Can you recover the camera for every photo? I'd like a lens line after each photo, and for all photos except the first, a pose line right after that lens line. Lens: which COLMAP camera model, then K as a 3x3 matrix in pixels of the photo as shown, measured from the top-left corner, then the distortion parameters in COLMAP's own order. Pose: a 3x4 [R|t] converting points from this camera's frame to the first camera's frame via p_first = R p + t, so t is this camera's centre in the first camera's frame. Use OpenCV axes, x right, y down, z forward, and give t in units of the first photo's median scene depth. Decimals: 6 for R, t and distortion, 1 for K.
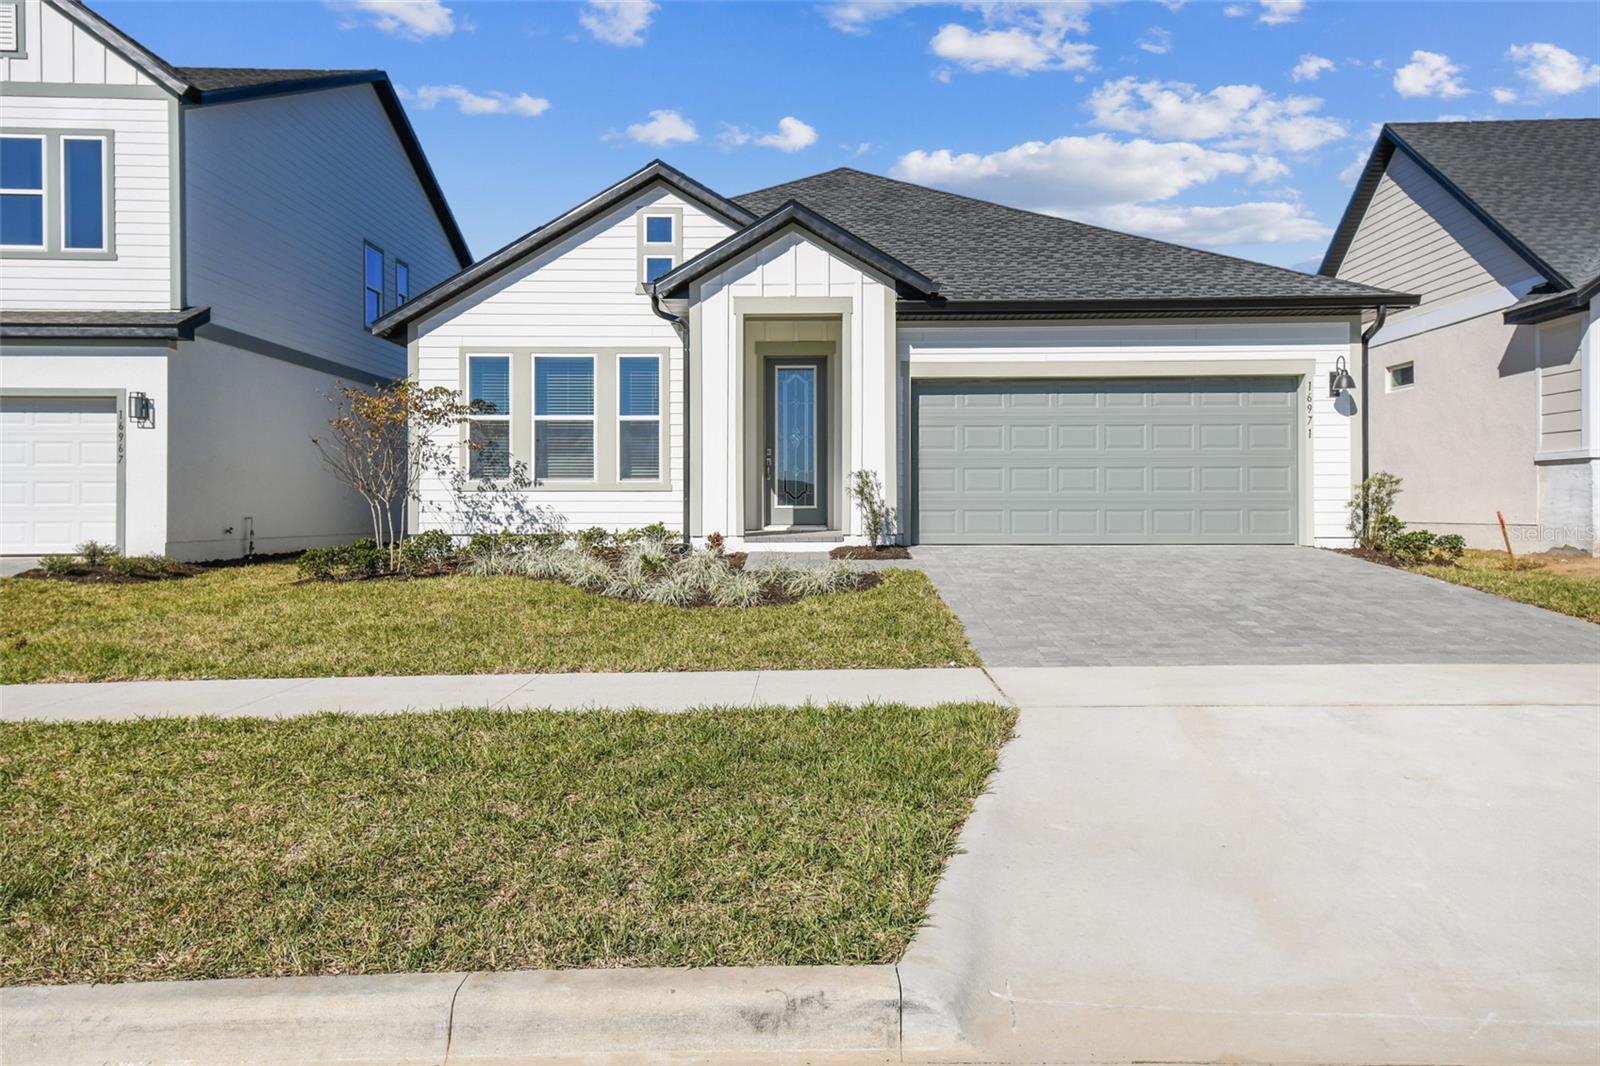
lens RADIAL K [[1151.8, 0, 800.0], [0, 1151.8, 533.0], [0, 0, 1]] dist [0.068200, -0.000140]
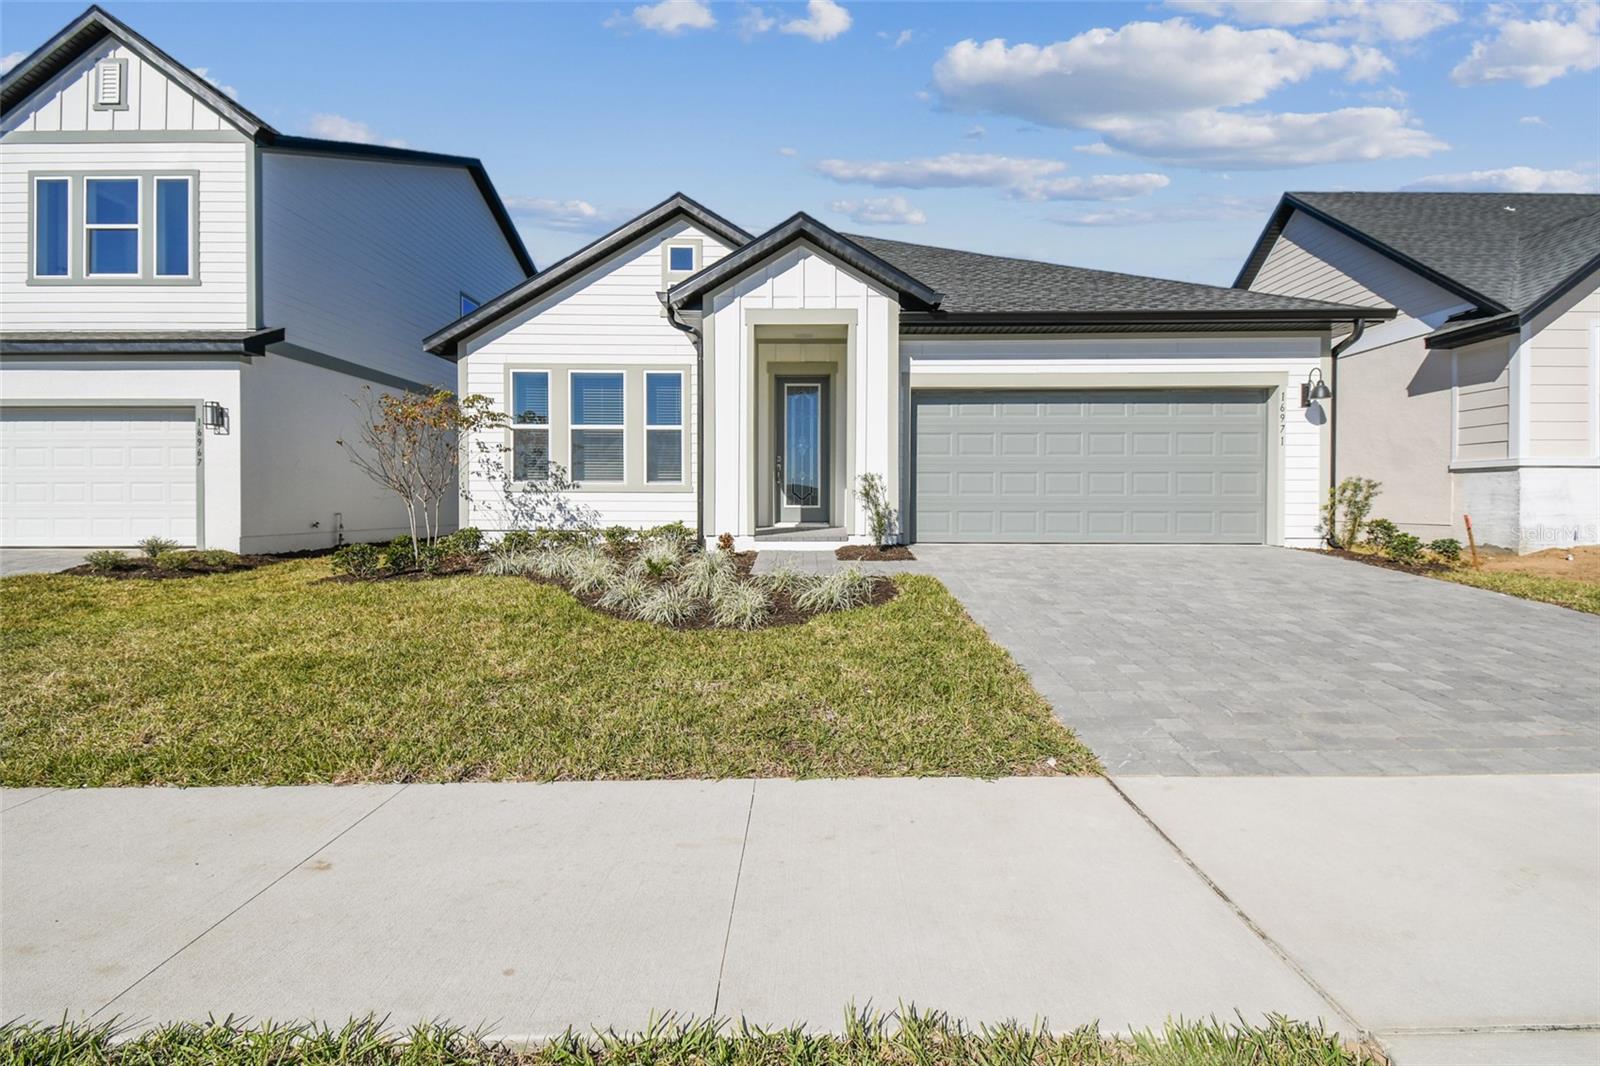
lens RADIAL K [[713.8, 0, 793.4], [0, 713.8, 535.2], [0, 0, 1]] dist [0.048575, -0.027317]
pose [[0.999936, 0.004258, -0.010459, -0.005349], [-0.003995, 0.999680, 0.024974, -0.013185], [0.010562, -0.024931, 0.999633, 0.318752]]
